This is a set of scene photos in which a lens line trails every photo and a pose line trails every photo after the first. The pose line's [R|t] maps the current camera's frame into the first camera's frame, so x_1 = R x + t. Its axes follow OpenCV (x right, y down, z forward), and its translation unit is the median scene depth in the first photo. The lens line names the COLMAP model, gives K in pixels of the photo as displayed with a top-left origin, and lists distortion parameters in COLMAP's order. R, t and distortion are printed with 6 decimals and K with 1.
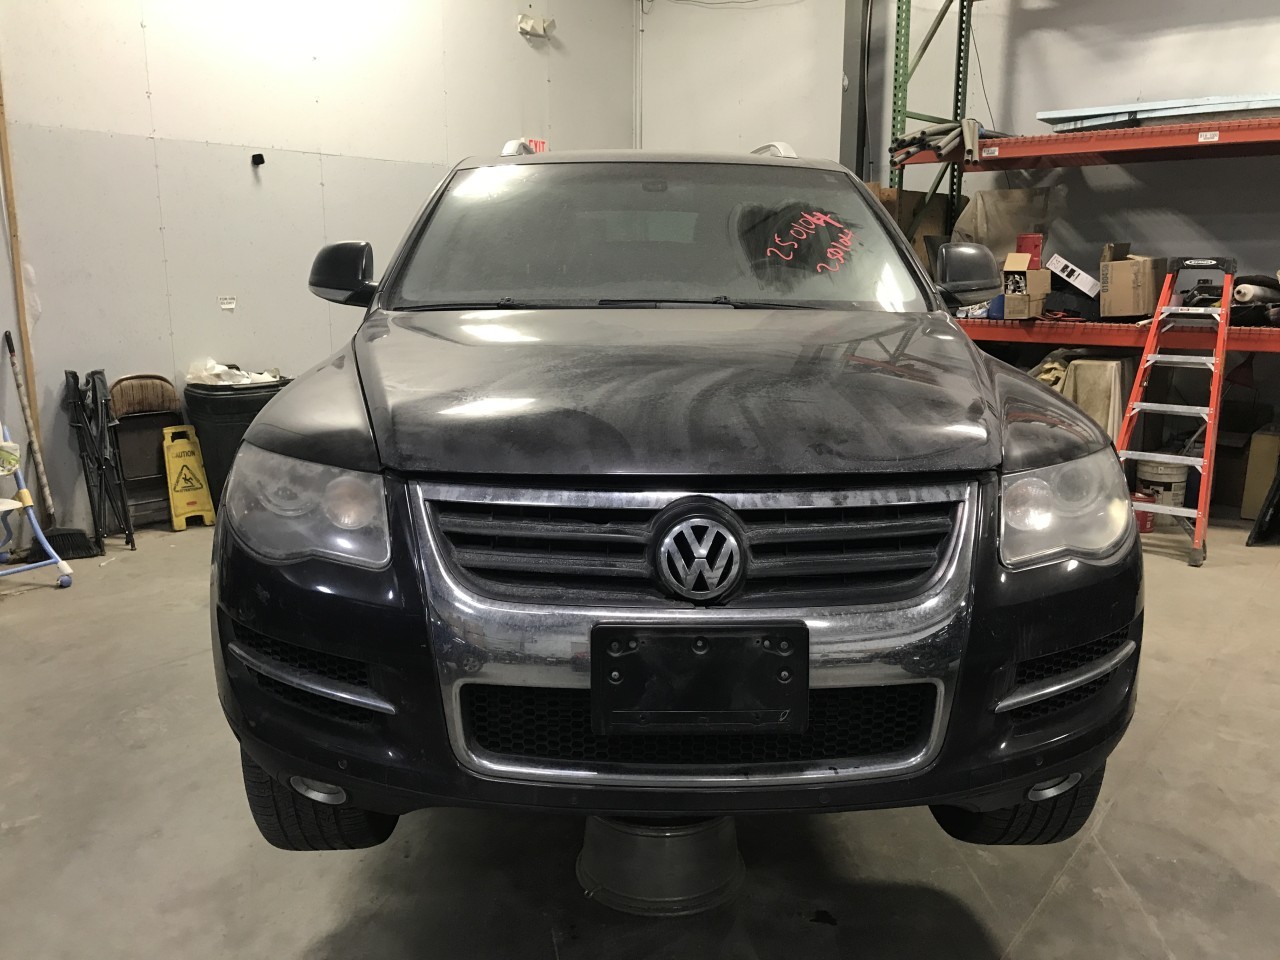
lens RADIAL K [[1051.1, 0, 634.8], [0, 1051.1, 481.9], [0, 0, 1]] dist [0.035653, -0.039971]
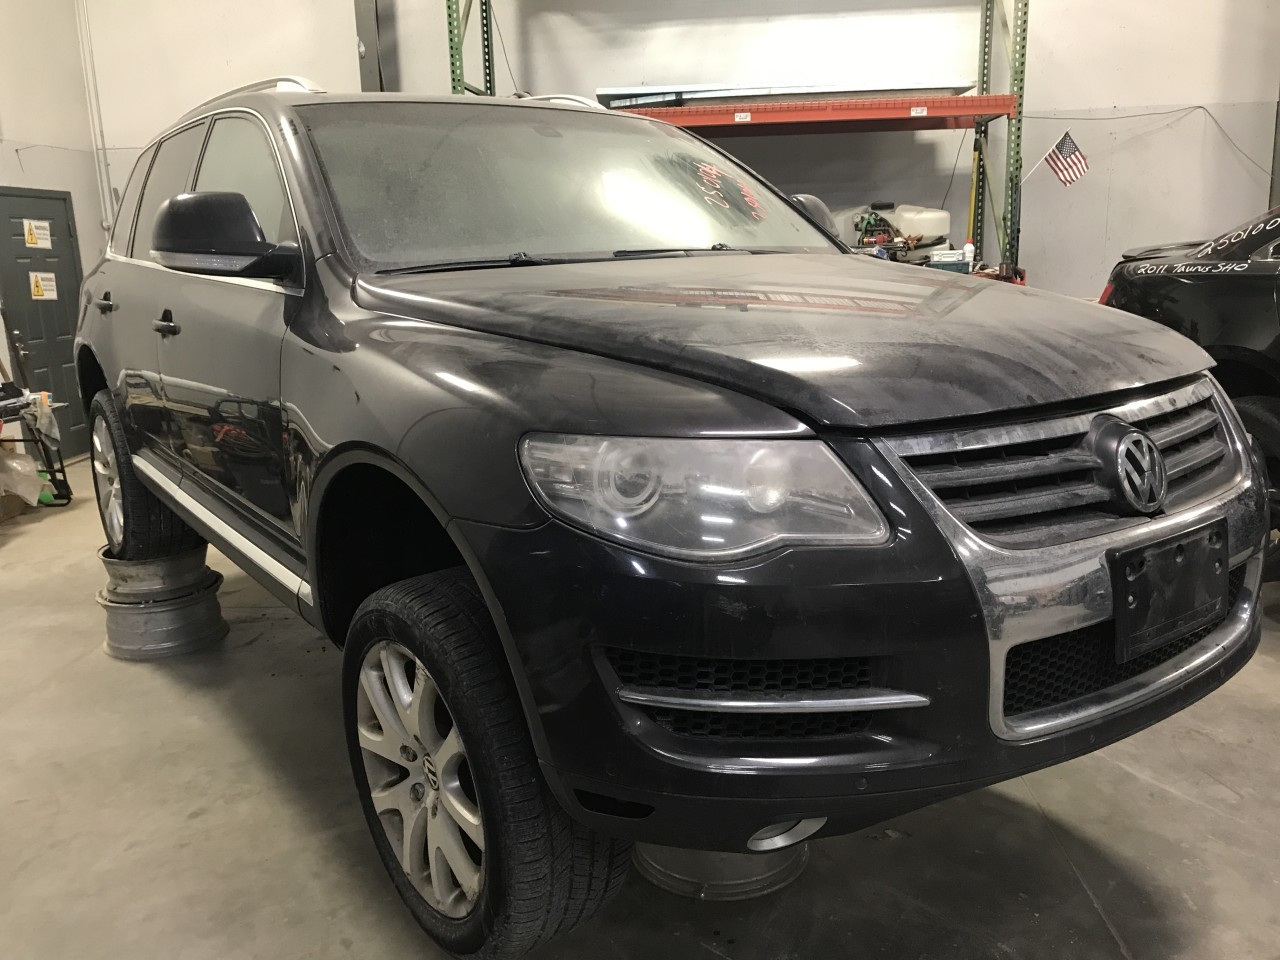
lens RADIAL K [[1051.1, 0, 634.4], [0, 1051.1, 475.1], [0, 0, 1]] dist [0.035653, -0.039971]
pose [[0.827625, -0.146611, 0.541795, -0.556632], [0.143038, 0.988504, 0.048992, -0.027507], [-0.542749, 0.036950, 0.839082, 0.254346]]
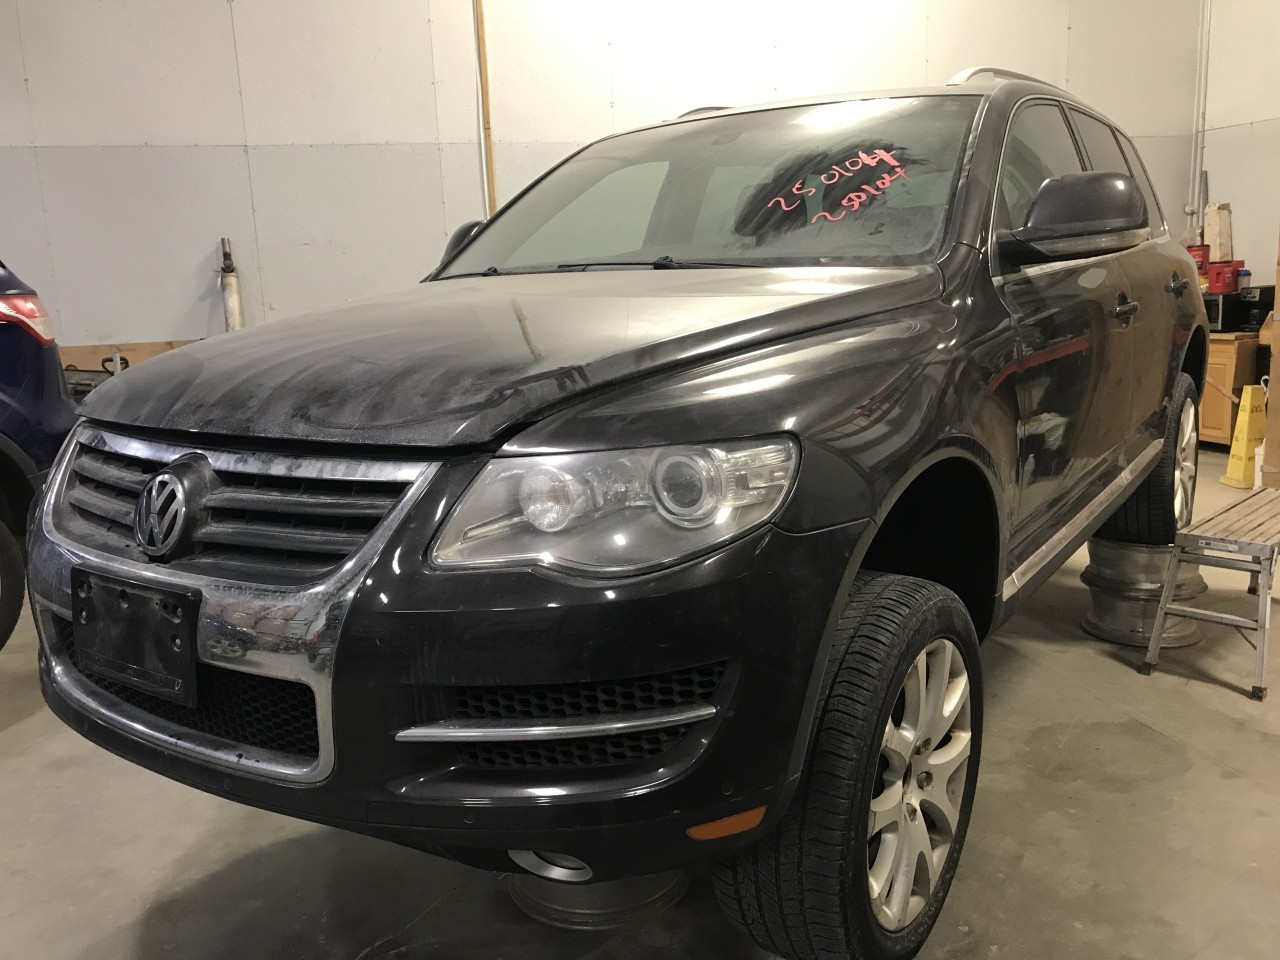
lens RADIAL K [[1051.1, 0, 639.0], [0, 1051.1, 481.4], [0, 0, 1]] dist [0.035653, -0.039971]
pose [[0.799514, 0.081319, -0.595118, 0.627006], [-0.074775, 0.996561, 0.035717, -0.017140], [0.595975, 0.015944, 0.802844, 0.287157]]
